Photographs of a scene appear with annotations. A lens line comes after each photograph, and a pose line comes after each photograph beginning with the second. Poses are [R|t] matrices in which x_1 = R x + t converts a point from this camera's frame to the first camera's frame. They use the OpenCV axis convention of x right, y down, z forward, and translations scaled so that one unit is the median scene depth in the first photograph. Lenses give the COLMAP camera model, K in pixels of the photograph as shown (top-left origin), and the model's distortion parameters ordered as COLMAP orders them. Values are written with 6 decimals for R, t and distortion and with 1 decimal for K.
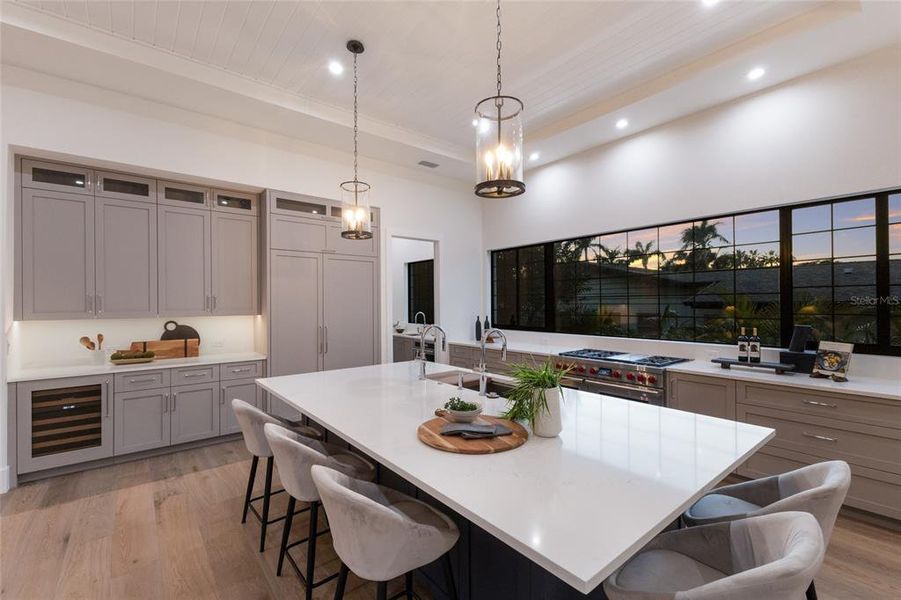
lens RADIAL K [[387.4, 0, 447.2], [0, 387.4, 303.5], [0, 0, 1]] dist [0.003505, 0.000079]
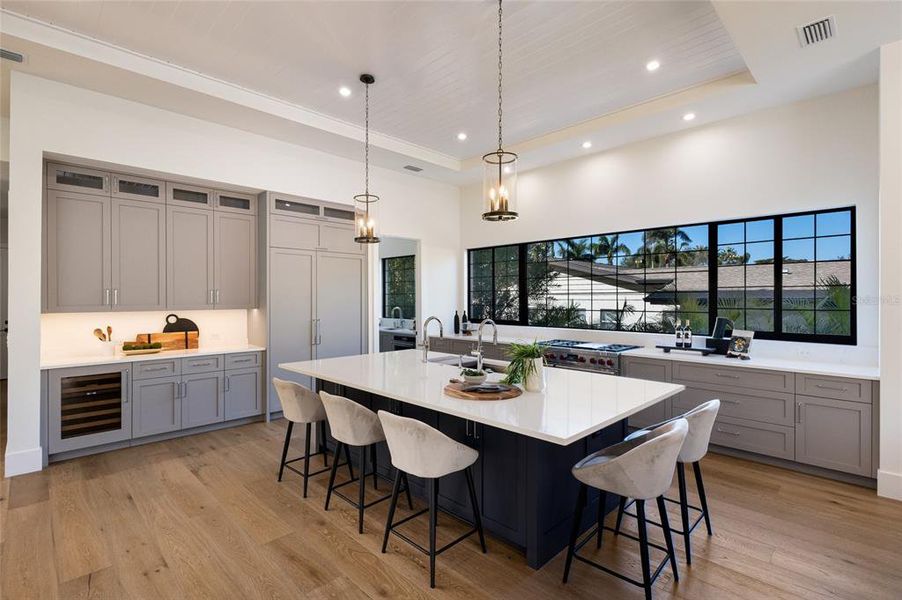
lens RADIAL K [[421.1, 0, 446.1], [0, 421.1, 301.2], [0, 0, 1]] dist [-0.007127, 0.000050]
pose [[0.995165, 0.003791, 0.098144, -0.105427], [-0.004490, 0.999966, 0.006902, -0.001922], [-0.098114, -0.007310, 0.995148, -0.246552]]
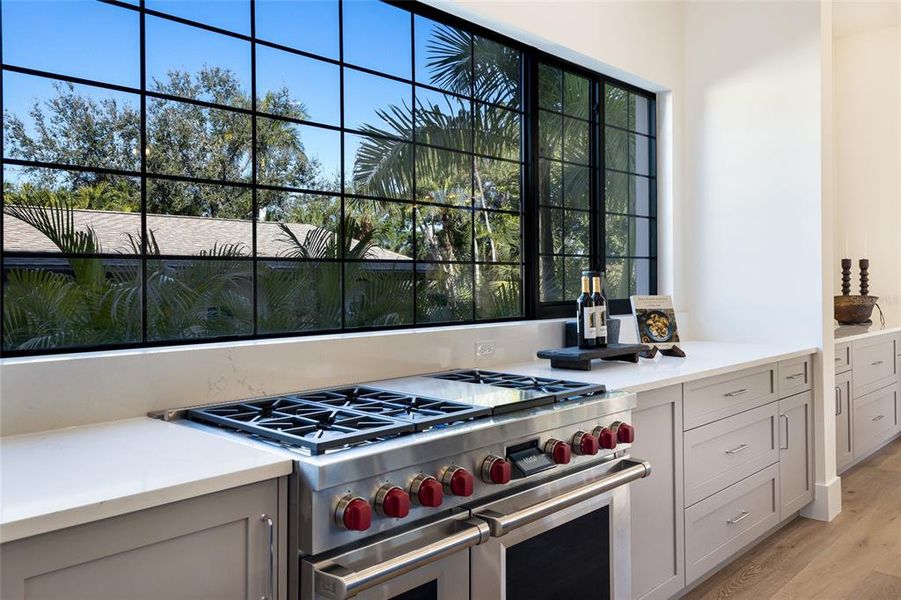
lens RADIAL K [[708.8, 0, 451.6], [0, 708.8, 279.4], [0, 0, 1]] dist [-0.000488, 0.000300]
pose [[-0.134770, 0.009388, 0.990832, -0.048840], [0.004300, 0.999951, -0.008890, 0.068584], [-0.990868, 0.003062, -0.134804, 1.193402]]
